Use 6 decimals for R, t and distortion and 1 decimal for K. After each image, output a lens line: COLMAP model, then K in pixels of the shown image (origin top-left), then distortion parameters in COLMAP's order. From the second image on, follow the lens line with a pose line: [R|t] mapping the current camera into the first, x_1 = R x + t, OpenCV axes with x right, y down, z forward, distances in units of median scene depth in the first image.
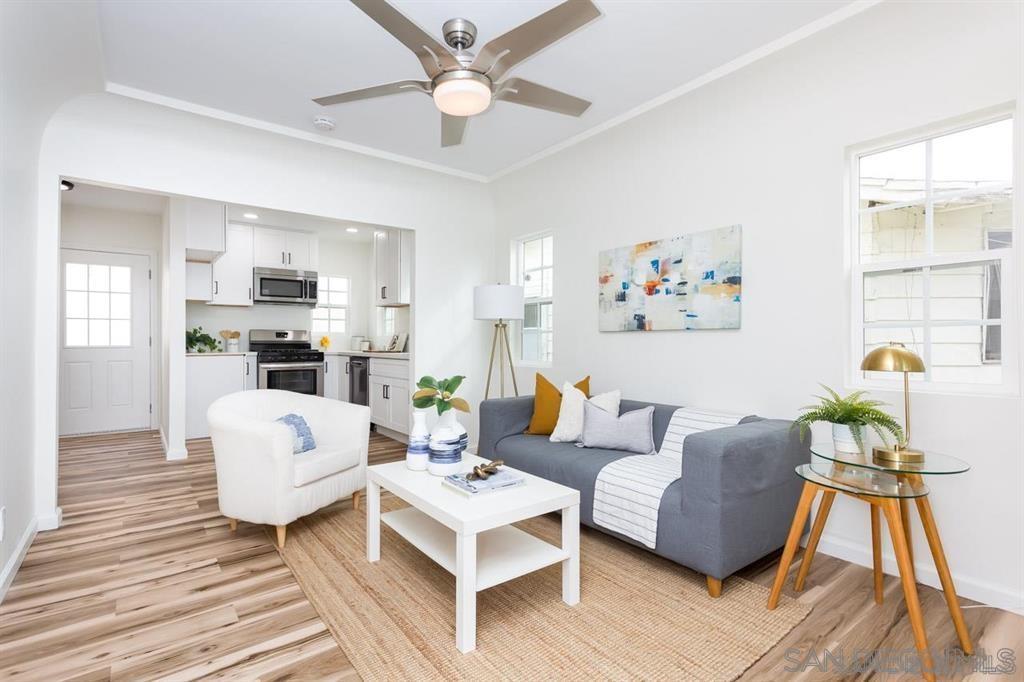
lens RADIAL K [[486.6, 0, 513.4], [0, 486.6, 339.6], [0, 0, 1]] dist [-0.006394, 0.004429]
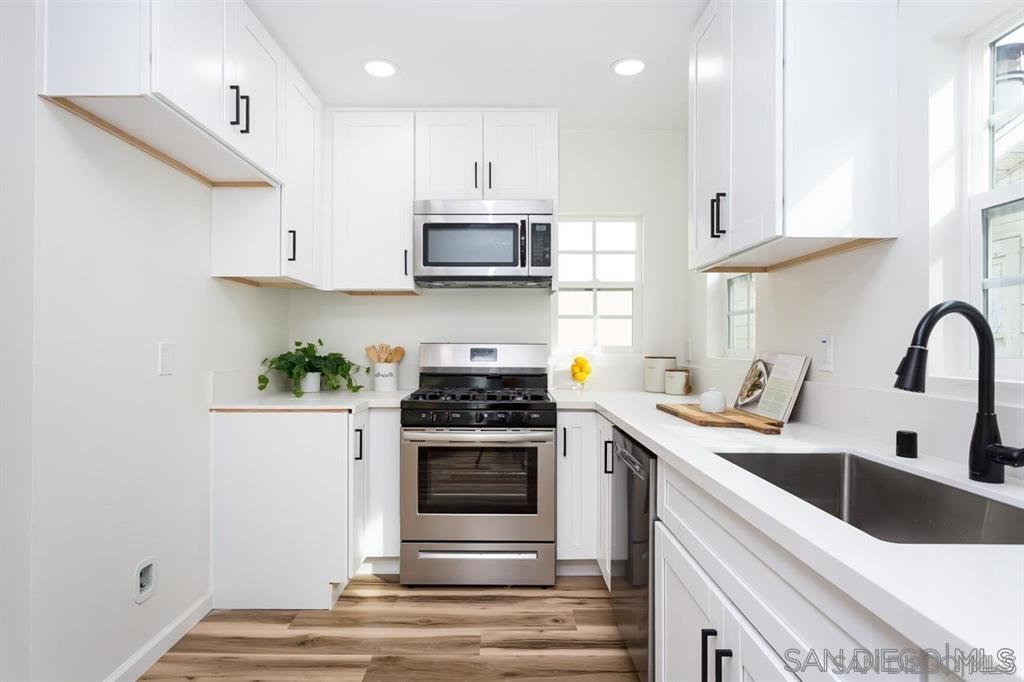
lens RADIAL K [[546.6, 0, 508.0], [0, 546.6, 339.3], [0, 0, 1]] dist [-0.006625, 0.000517]
pose [[0.790592, -0.004203, -0.612329, -0.164508], [0.000513, 0.999981, -0.006202, -0.021654], [0.612343, 0.004589, 0.790579, 0.660249]]
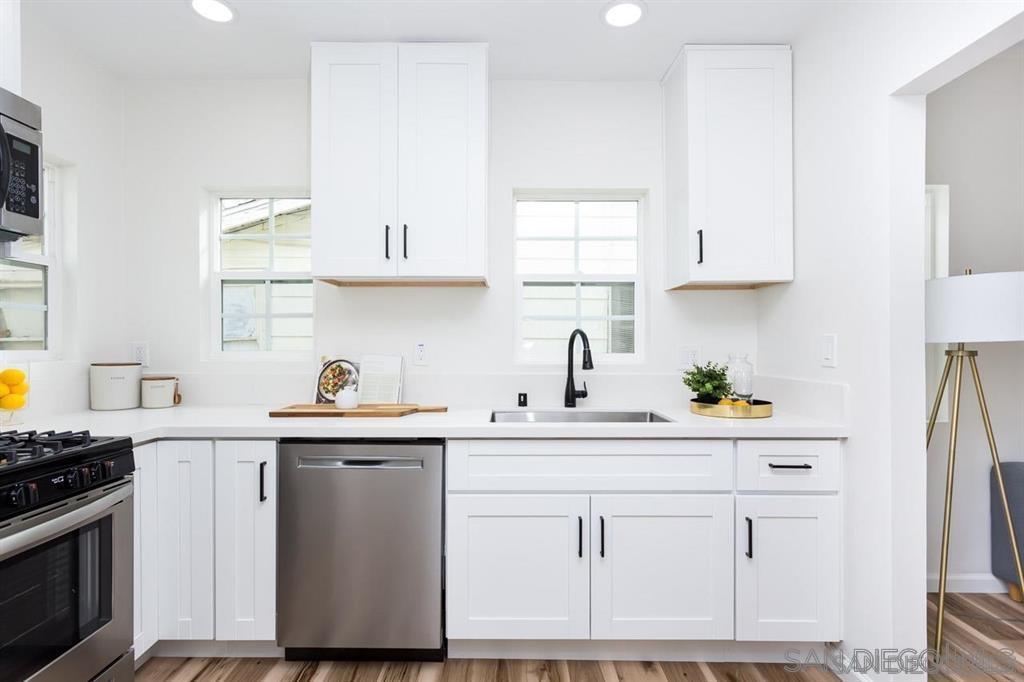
lens RADIAL K [[486.6, 0, 504.5], [0, 486.6, 344.6], [0, 0, 1]] dist [-0.006394, 0.004429]
pose [[0.611611, -0.001847, 0.791156, -0.483732], [-0.004866, 0.999970, 0.006096, -0.025609], [-0.791143, -0.007578, 0.611584, 0.714580]]
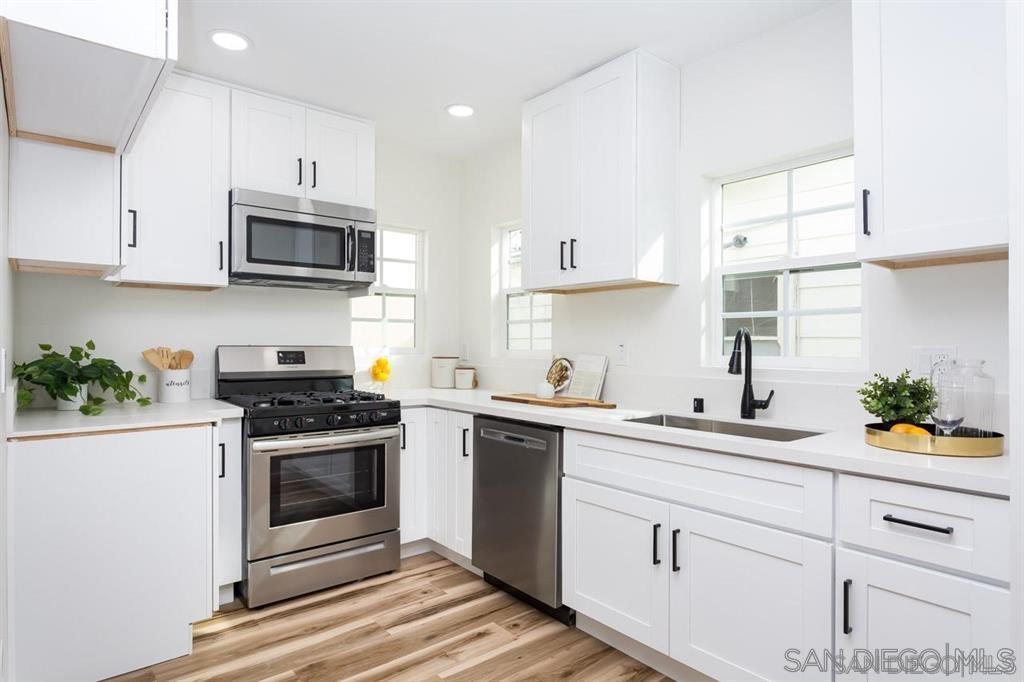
lens RADIAL K [[572.7, 0, 512.3], [0, 572.7, 339.1], [0, 0, 1]] dist [-0.015611, 0.002281]
pose [[0.999396, 0.002750, 0.034650, -0.321085], [-0.002664, 0.999993, -0.002527, -0.026397], [-0.034657, 0.002434, 0.999396, 0.528467]]
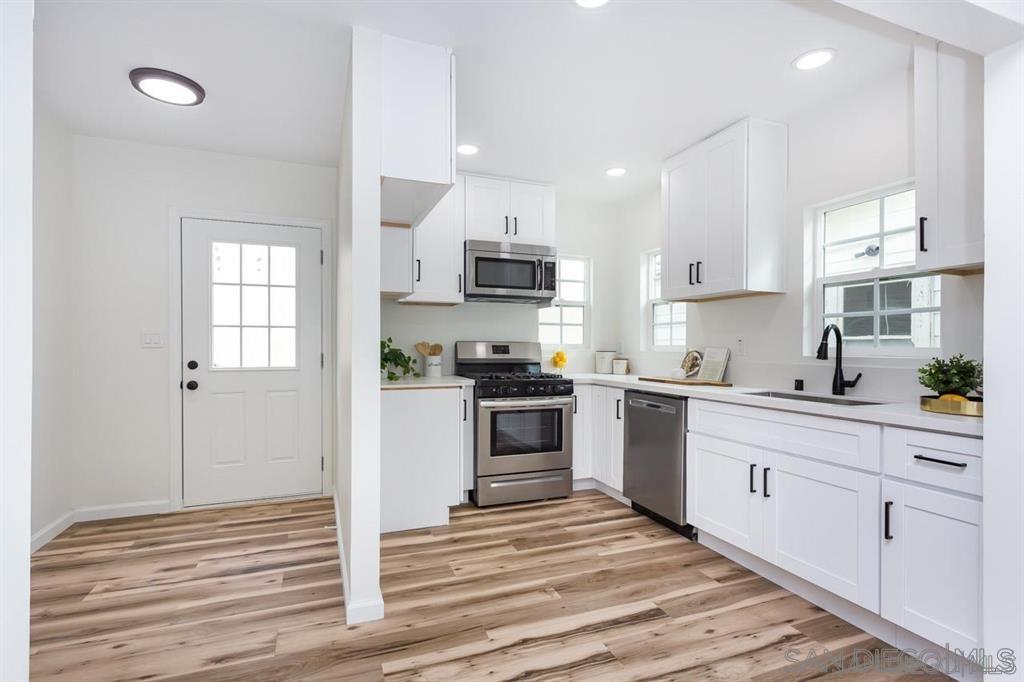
lens RADIAL K [[486.6, 0, 512.6], [0, 486.6, 345.4], [0, 0, 1]] dist [-0.006394, 0.004429]
pose [[0.960905, 0.003831, -0.276853, -0.305011], [-0.003170, 0.999991, 0.002836, -0.017692], [0.276861, -0.001848, 0.960908, 0.422102]]
